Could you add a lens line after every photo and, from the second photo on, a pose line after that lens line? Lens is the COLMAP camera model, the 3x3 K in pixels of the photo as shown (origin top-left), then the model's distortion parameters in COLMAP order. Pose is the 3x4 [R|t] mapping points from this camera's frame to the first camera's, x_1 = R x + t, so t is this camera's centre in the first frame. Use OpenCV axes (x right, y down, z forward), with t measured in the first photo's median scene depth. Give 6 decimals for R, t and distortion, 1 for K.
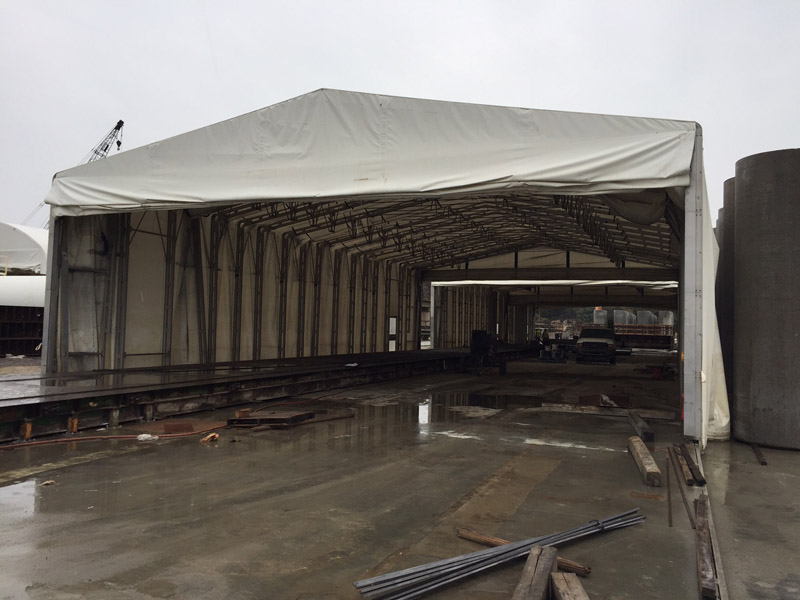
lens RADIAL K [[689.7, 0, 400.0], [0, 689.7, 300.0], [0, 0, 1]] dist [0.008930, 0.002241]
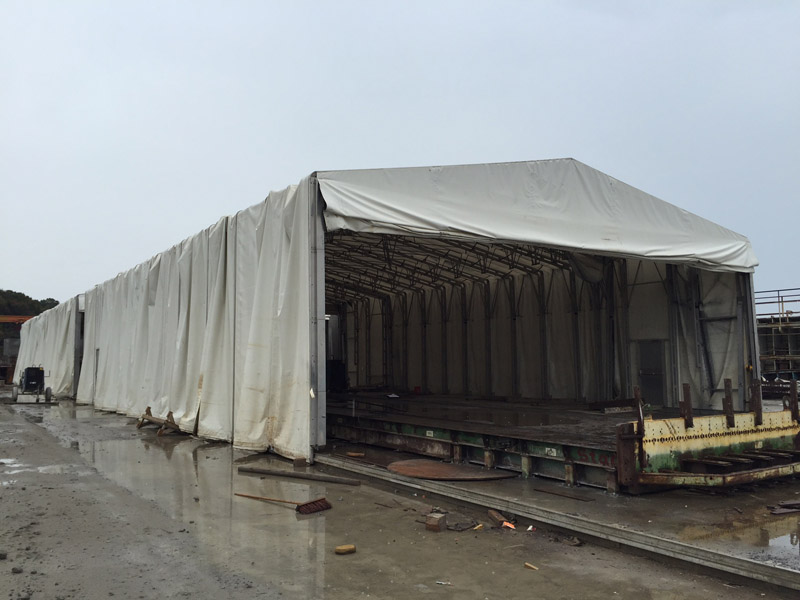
lens RADIAL K [[689.7, 0, 400.0], [0, 689.7, 300.0], [0, 0, 1]] dist [0.008930, 0.002241]
pose [[0.586242, 0.031958, 0.809505, -1.218110], [-0.021834, 0.999482, -0.023645, -0.021565], [-0.809841, -0.003813, 0.586636, 0.514333]]
